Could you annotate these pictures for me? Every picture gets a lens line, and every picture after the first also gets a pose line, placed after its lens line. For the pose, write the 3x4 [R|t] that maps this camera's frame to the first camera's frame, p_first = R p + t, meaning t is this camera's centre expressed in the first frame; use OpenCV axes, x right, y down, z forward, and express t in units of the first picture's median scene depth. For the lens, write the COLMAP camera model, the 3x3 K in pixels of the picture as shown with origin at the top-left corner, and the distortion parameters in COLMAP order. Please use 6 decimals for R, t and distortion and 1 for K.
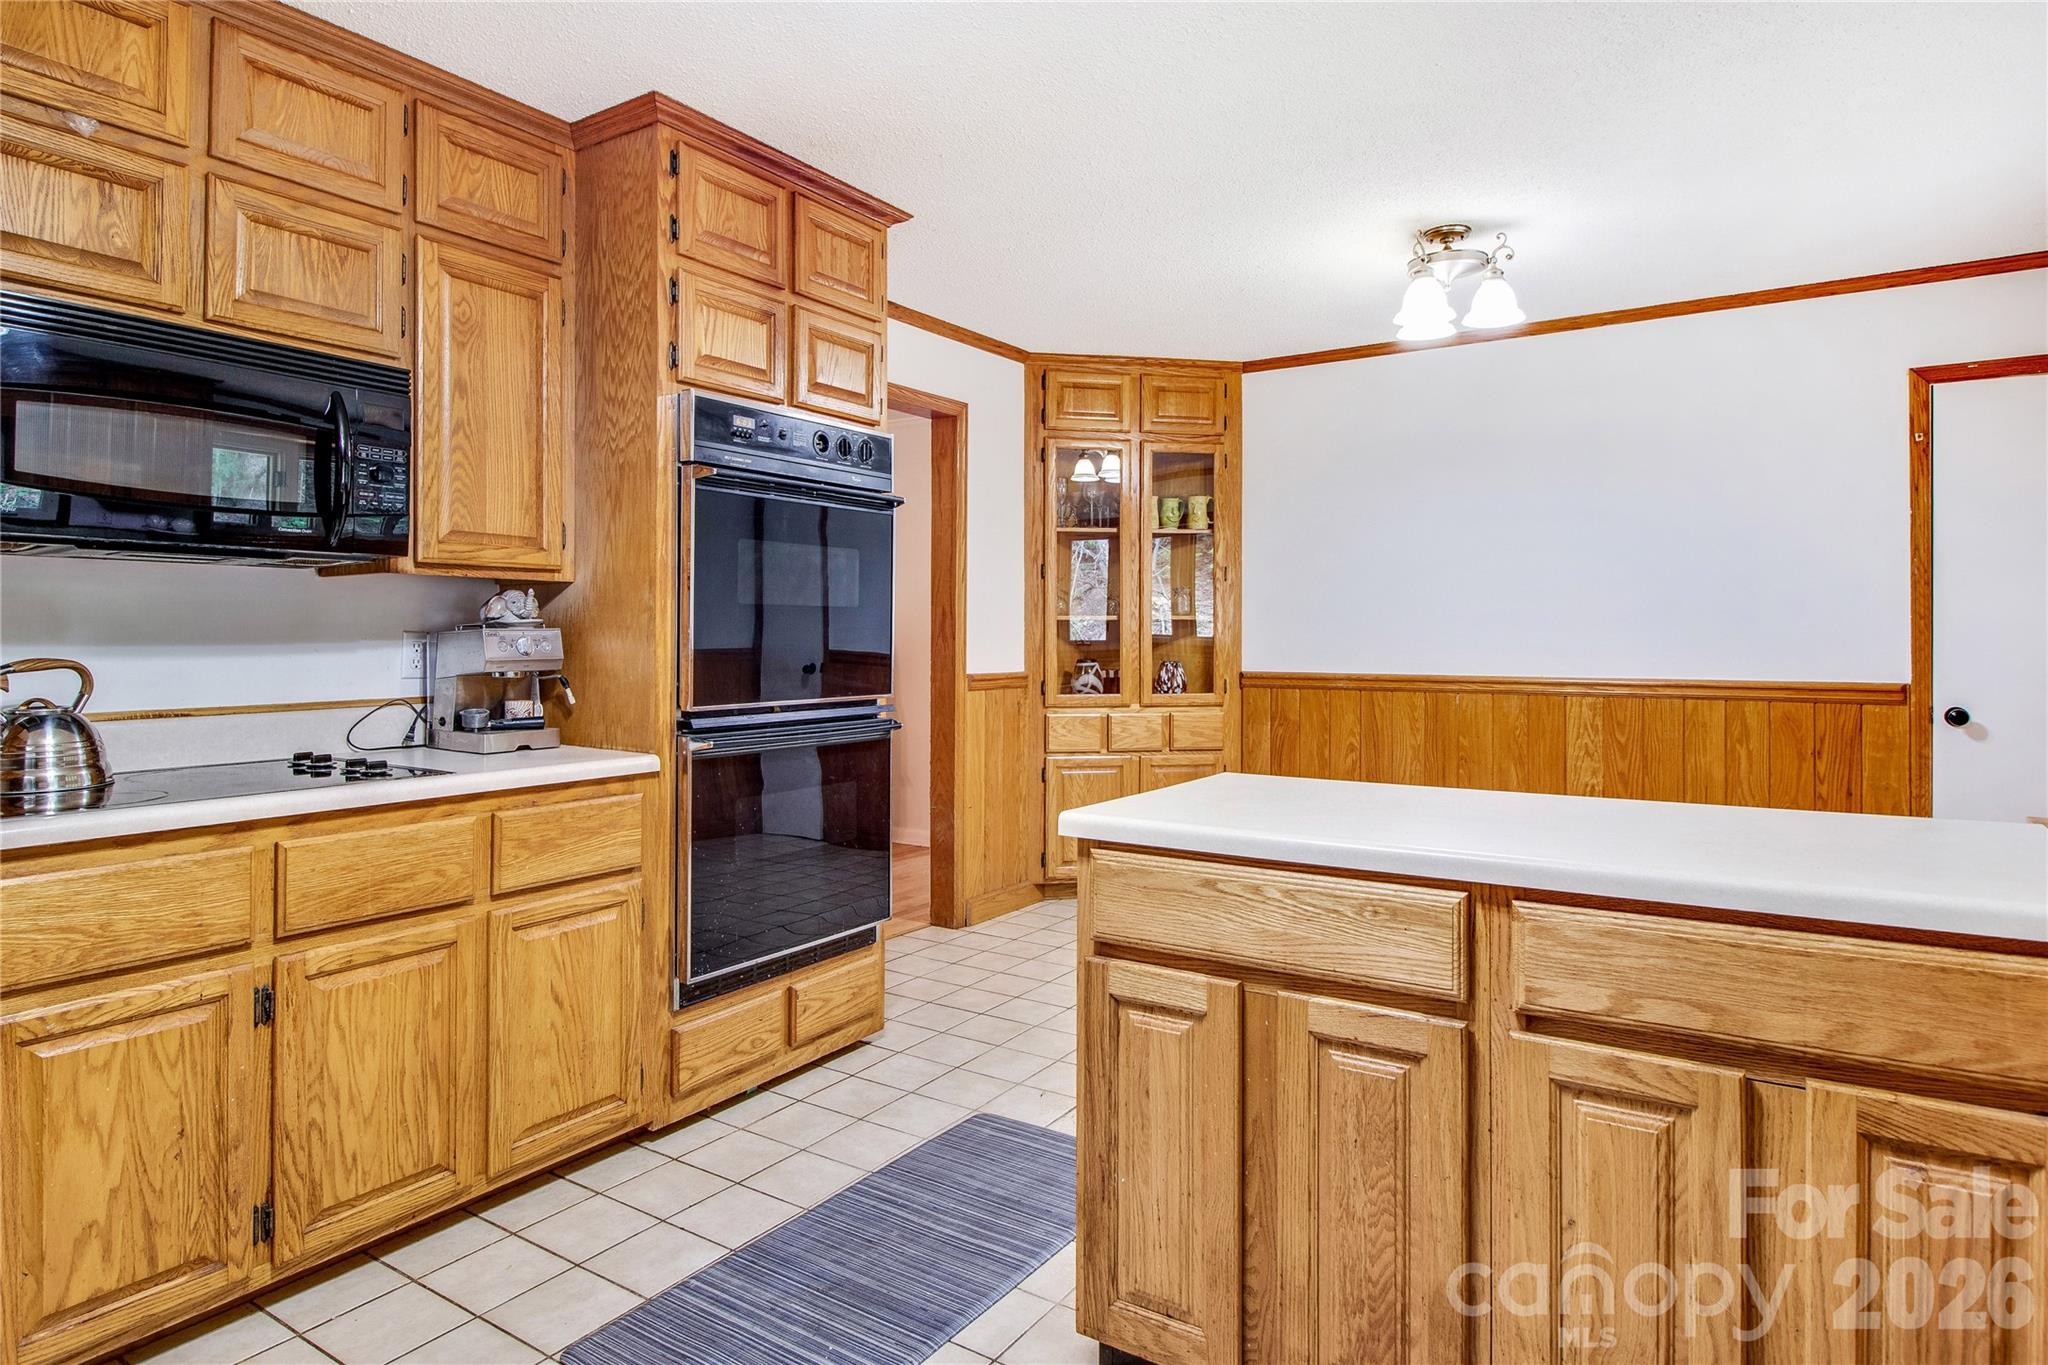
lens RADIAL K [[1172.1, 0, 1011.4], [0, 1172.1, 638.3], [0, 0, 1]] dist [0.000590, -0.002573]
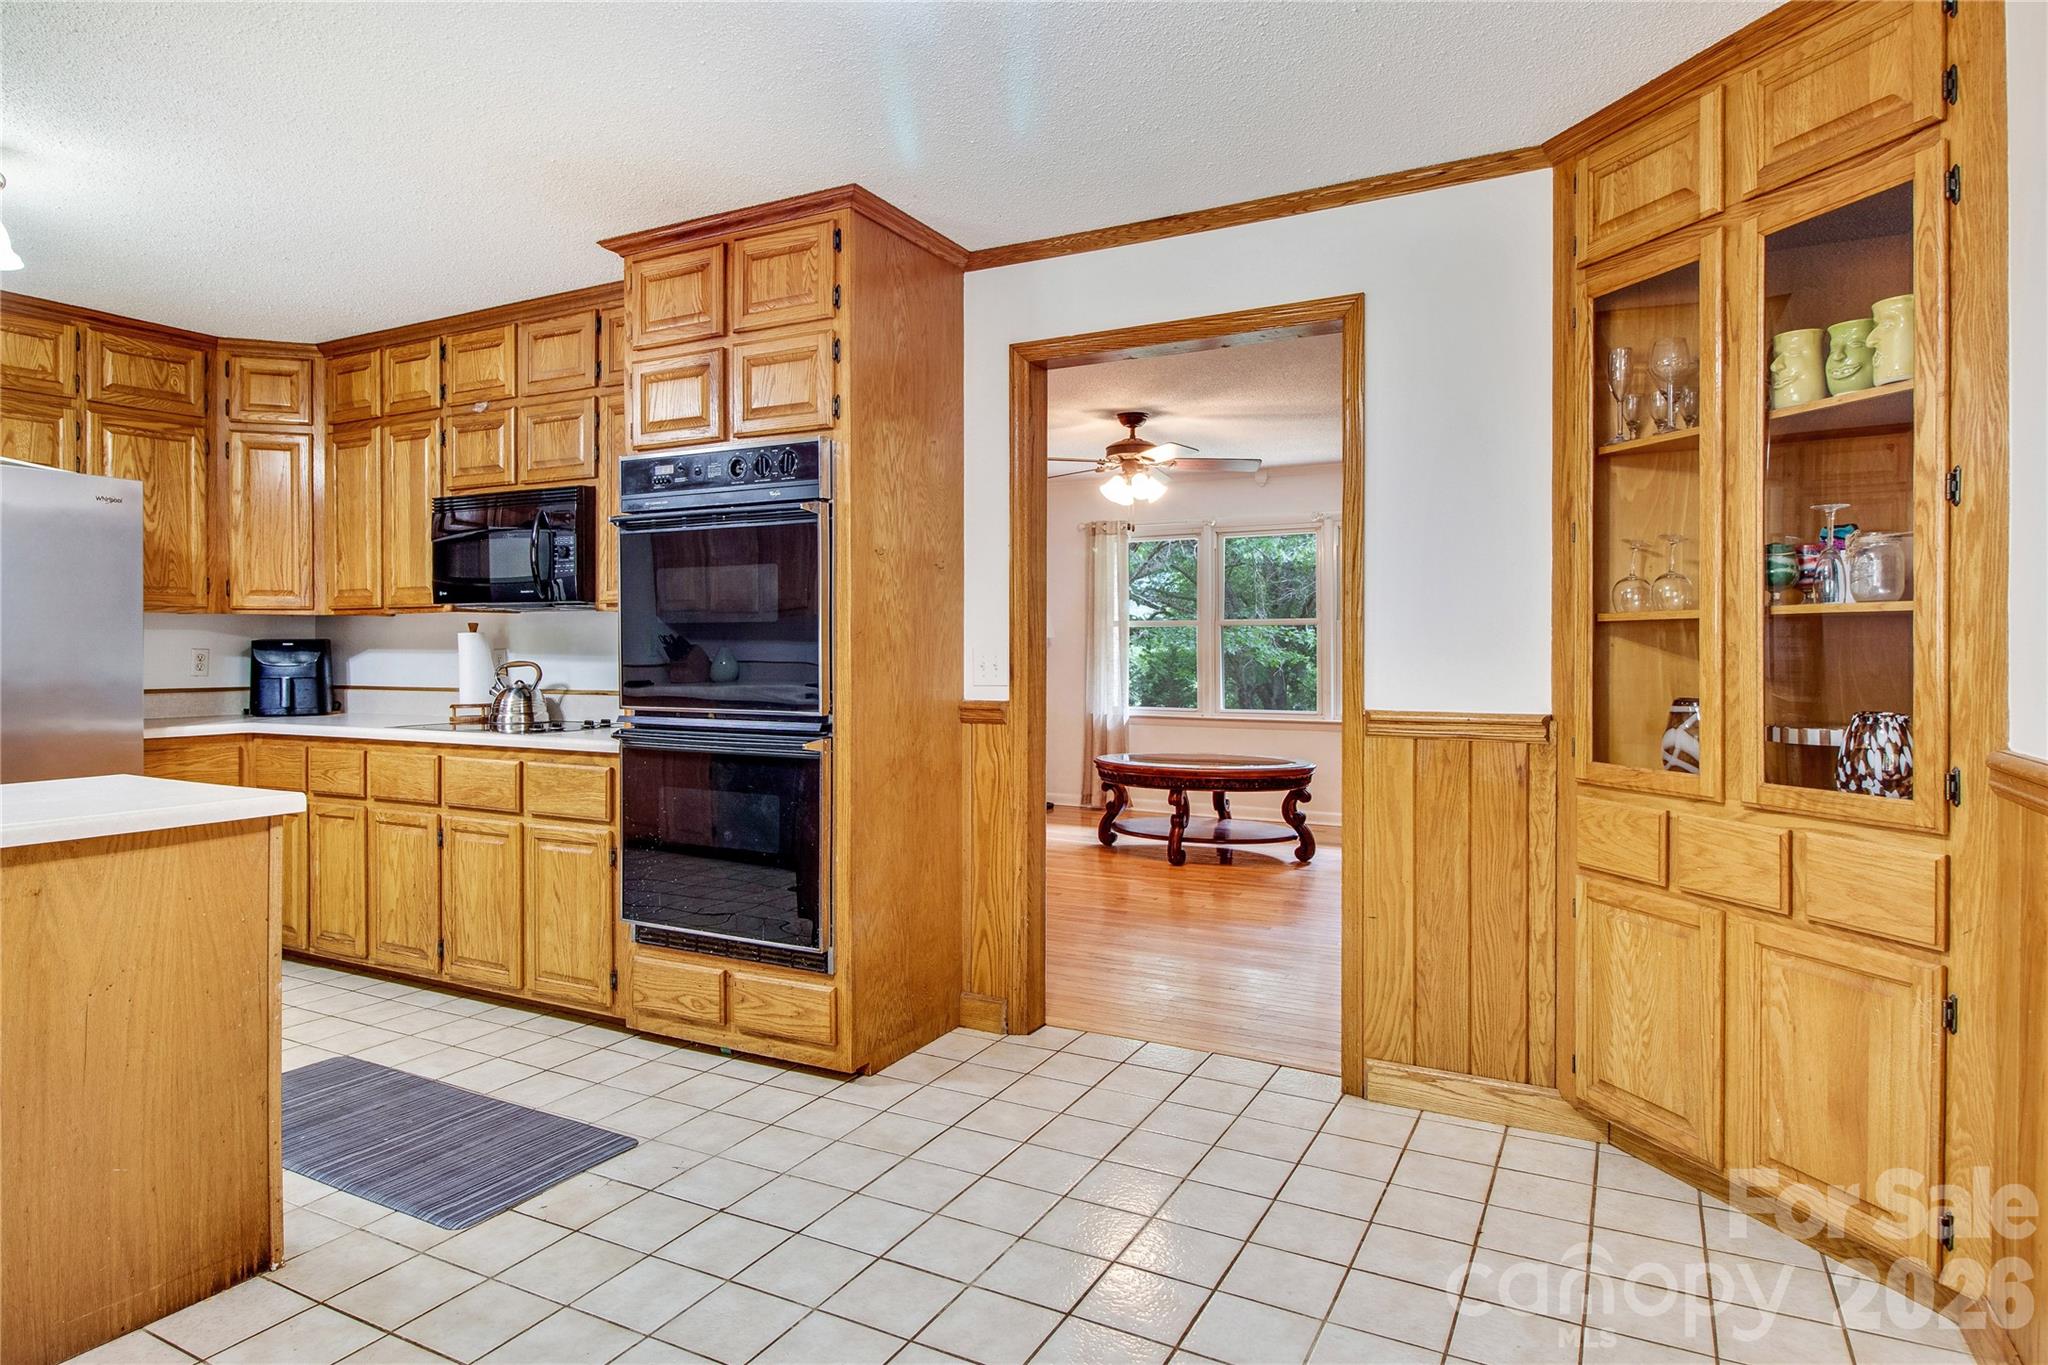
lens RADIAL K [[1172.1, 0, 1019.9], [0, 1172.1, 661.0], [0, 0, 1]] dist [0.000590, -0.002573]
pose [[0.090853, 0.008003, -0.995832, 0.855187], [-0.004044, 0.999962, 0.007668, -0.001507], [0.995856, 0.003330, 0.090882, 1.084092]]
